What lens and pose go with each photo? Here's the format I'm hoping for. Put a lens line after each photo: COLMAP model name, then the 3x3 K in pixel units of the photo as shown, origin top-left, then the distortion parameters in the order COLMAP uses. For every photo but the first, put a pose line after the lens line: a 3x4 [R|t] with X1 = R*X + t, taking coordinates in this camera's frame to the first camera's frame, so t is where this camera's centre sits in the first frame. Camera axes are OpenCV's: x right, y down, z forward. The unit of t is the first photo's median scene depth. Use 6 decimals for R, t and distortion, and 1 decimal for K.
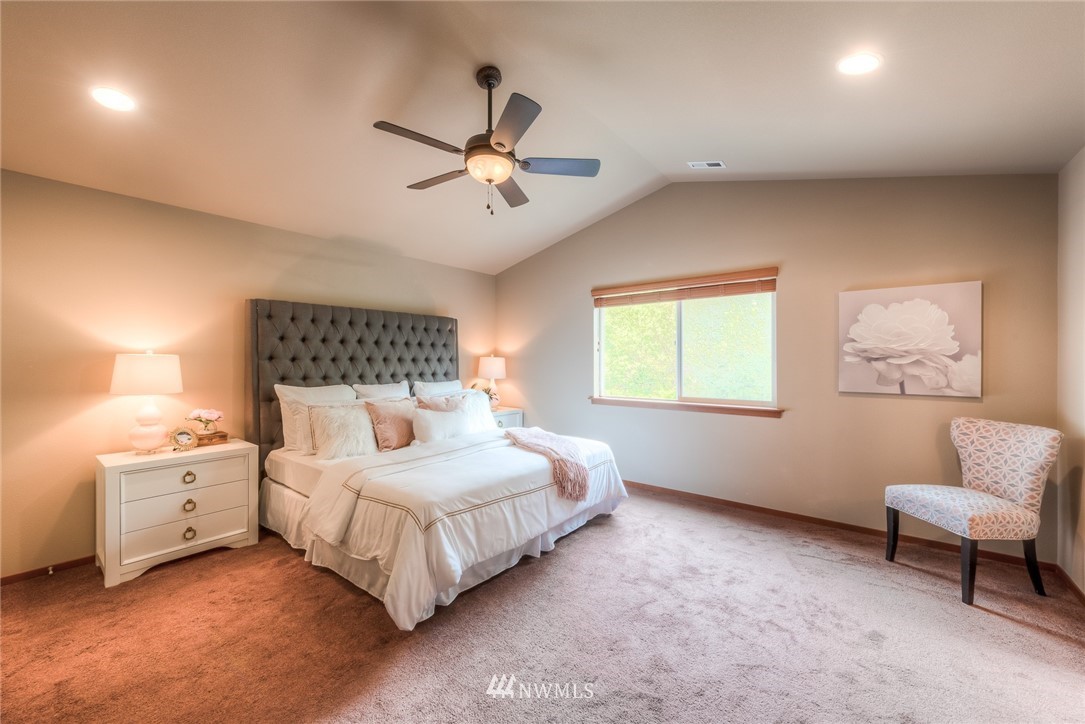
lens RADIAL K [[429.2, 0, 550.8], [0, 429.2, 366.2], [0, 0, 1]] dist [0.019014, -0.004996]
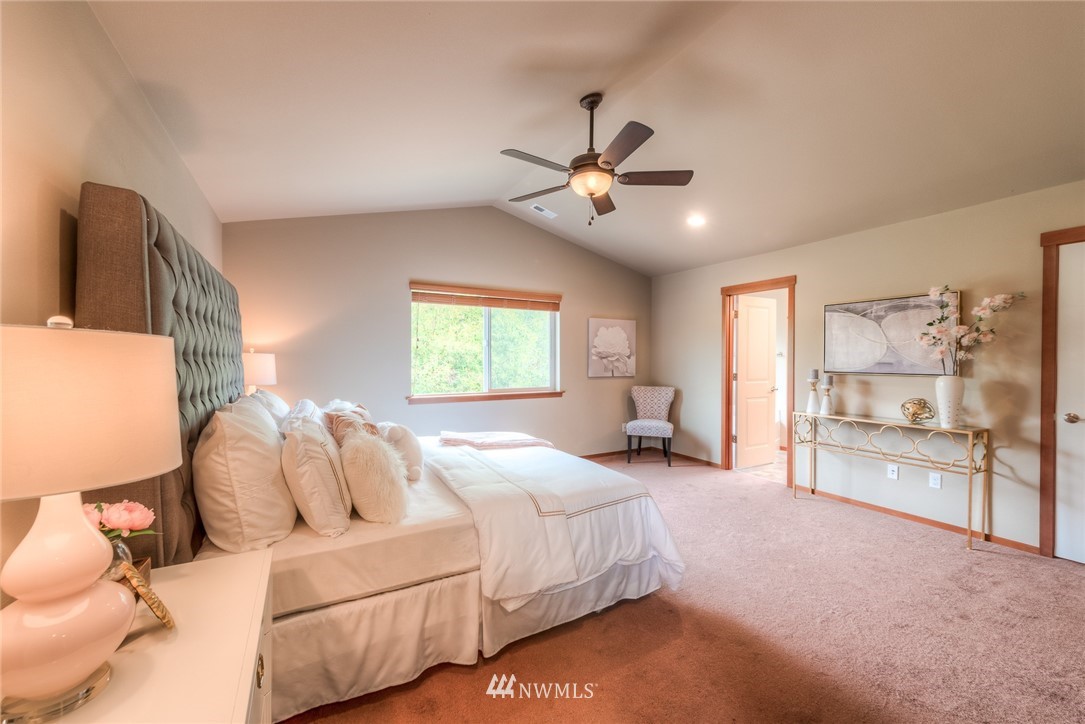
lens RADIAL K [[429.2, 0, 549.3], [0, 429.2, 360.1], [0, 0, 1]] dist [0.019014, -0.004996]
pose [[0.360331, 0.001532, 0.932823, -0.949964], [0.012406, 0.999902, -0.006434, 0.002232], [-0.932742, 0.013891, 0.360277, 0.554154]]
